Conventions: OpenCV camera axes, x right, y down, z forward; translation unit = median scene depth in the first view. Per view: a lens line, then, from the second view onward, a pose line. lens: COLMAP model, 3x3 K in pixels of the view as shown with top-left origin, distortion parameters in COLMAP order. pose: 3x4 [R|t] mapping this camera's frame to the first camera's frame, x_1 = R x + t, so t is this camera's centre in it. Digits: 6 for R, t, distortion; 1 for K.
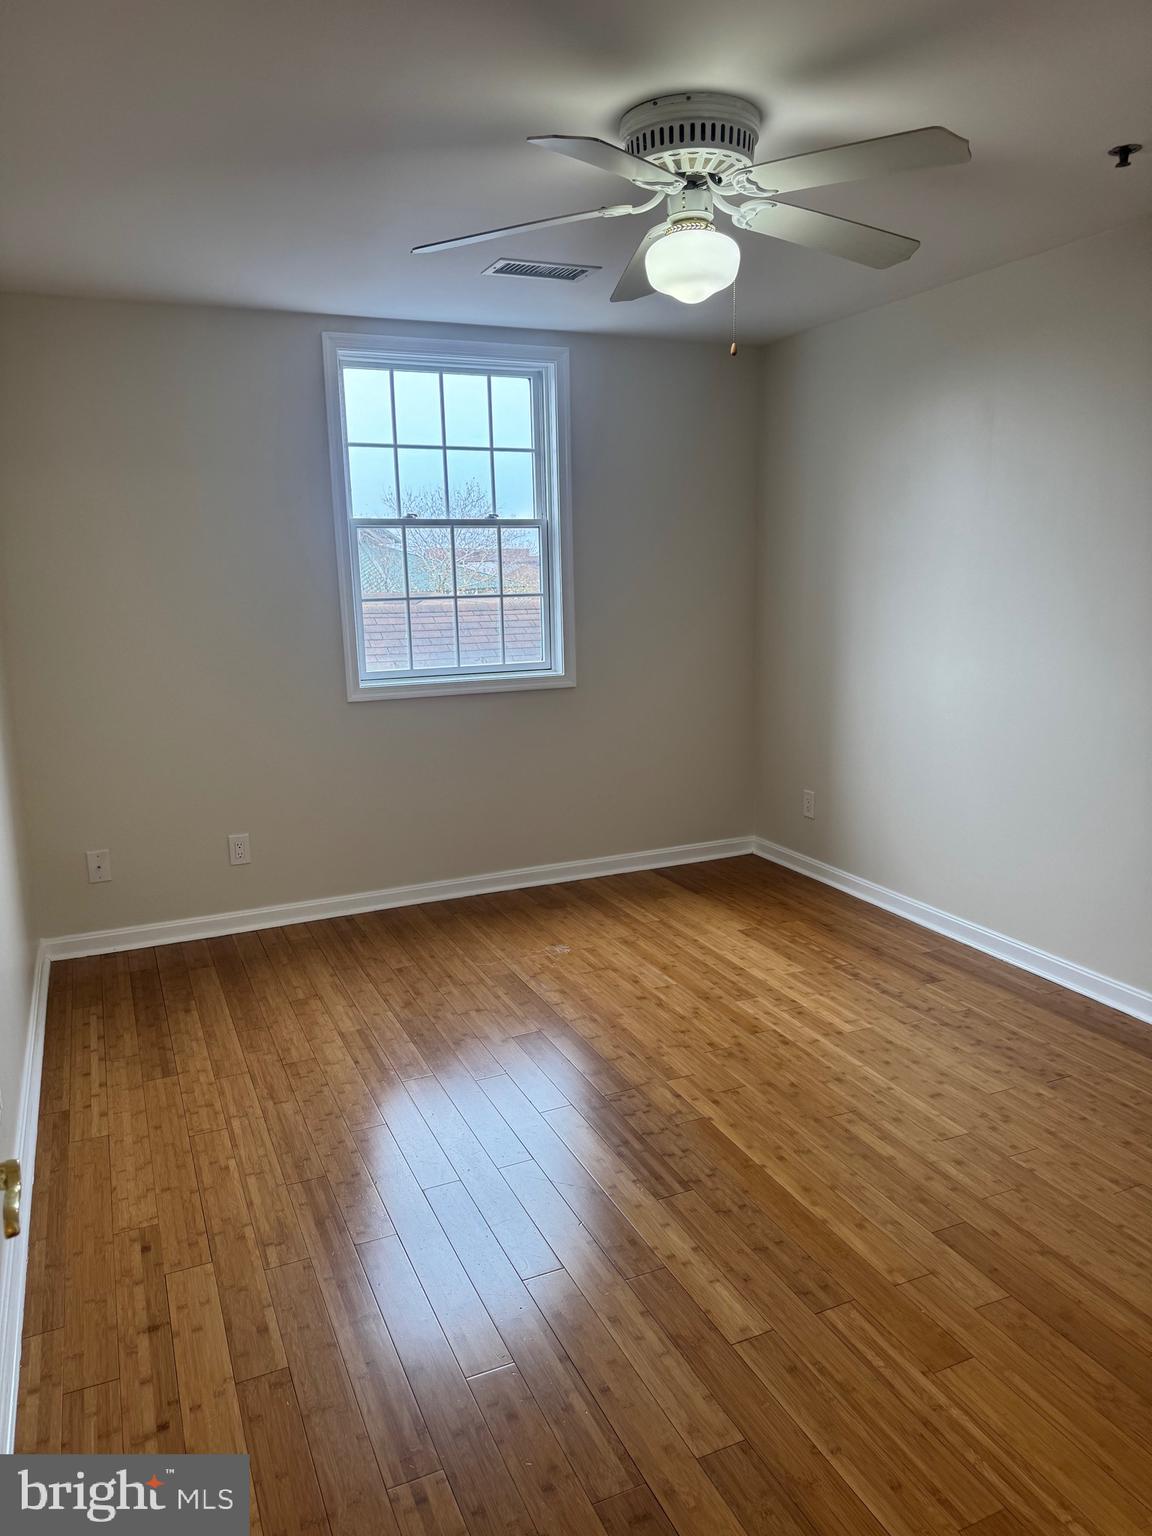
lens RADIAL K [[1050.0, 0, 576.0], [0, 1050.0, 768.0], [0, 0, 1]] dist [0.001351, -0.057844]
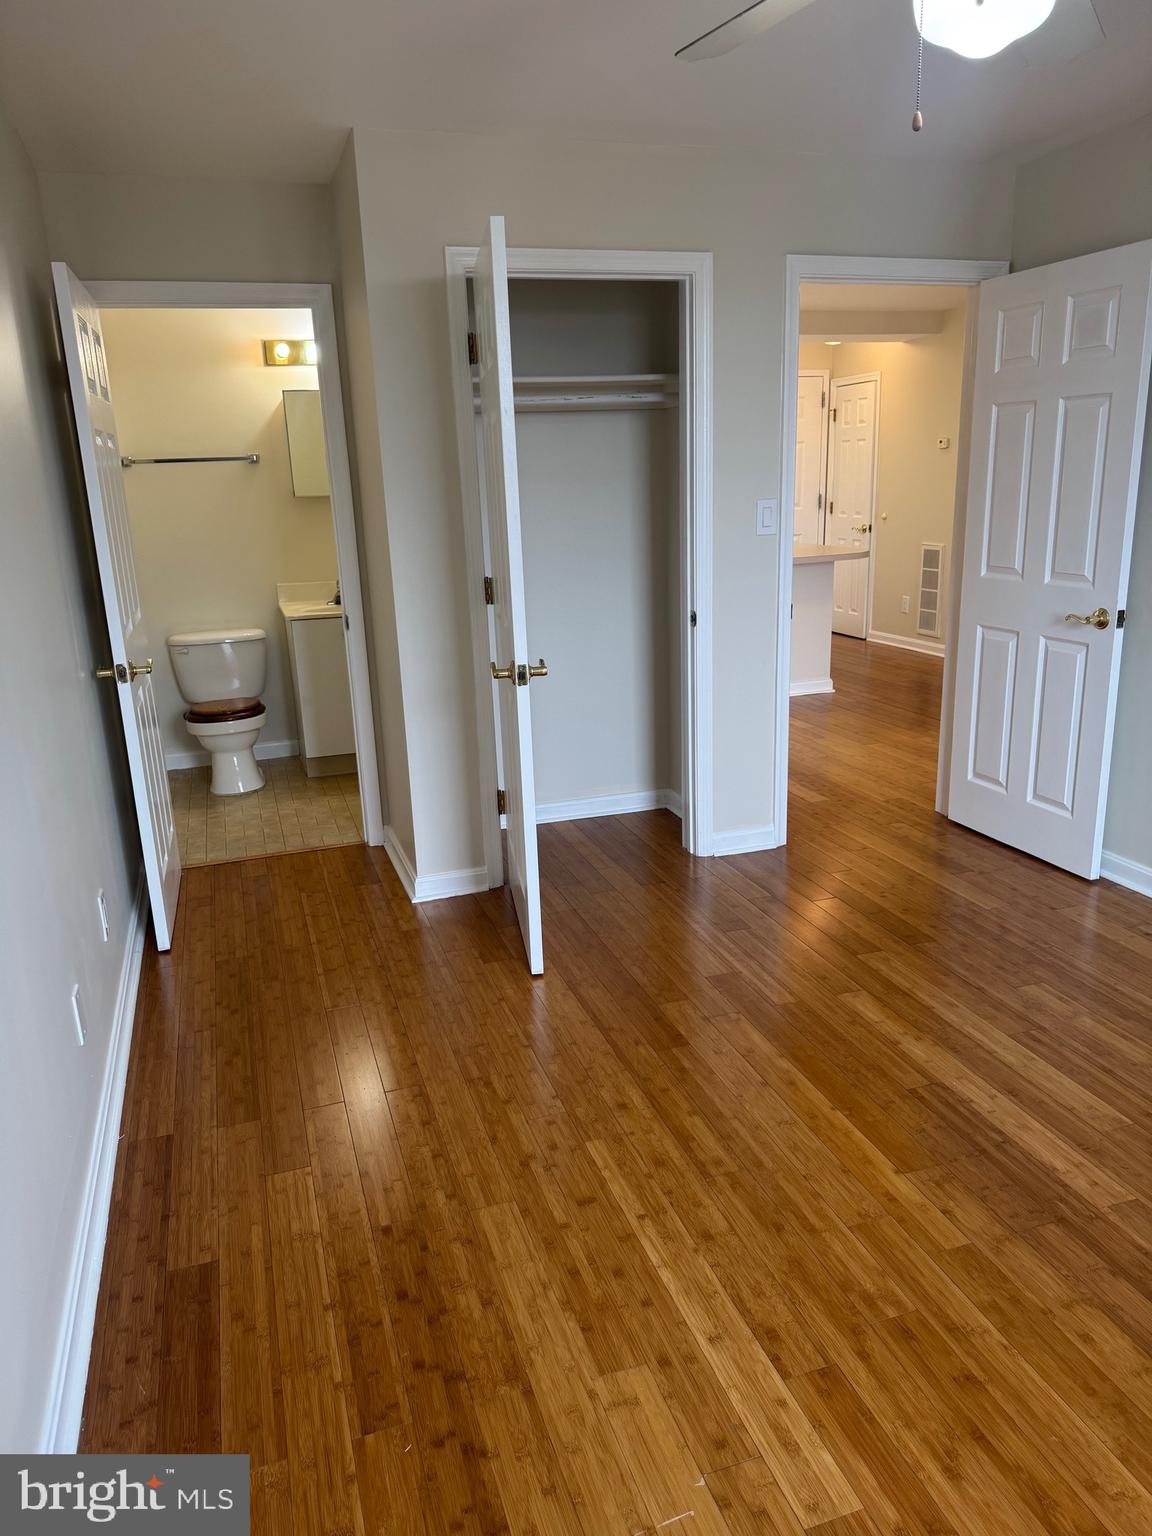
lens RADIAL K [[1050.0, 0, 576.0], [0, 1050.0, 768.0], [0, 0, 1]] dist [0.001351, -0.057844]
pose [[-0.992283, 0.035849, 0.118696, 0.281209], [0.086112, 0.888015, 0.451679, -0.328021], [-0.089212, 0.458414, -0.884250, 1.689780]]
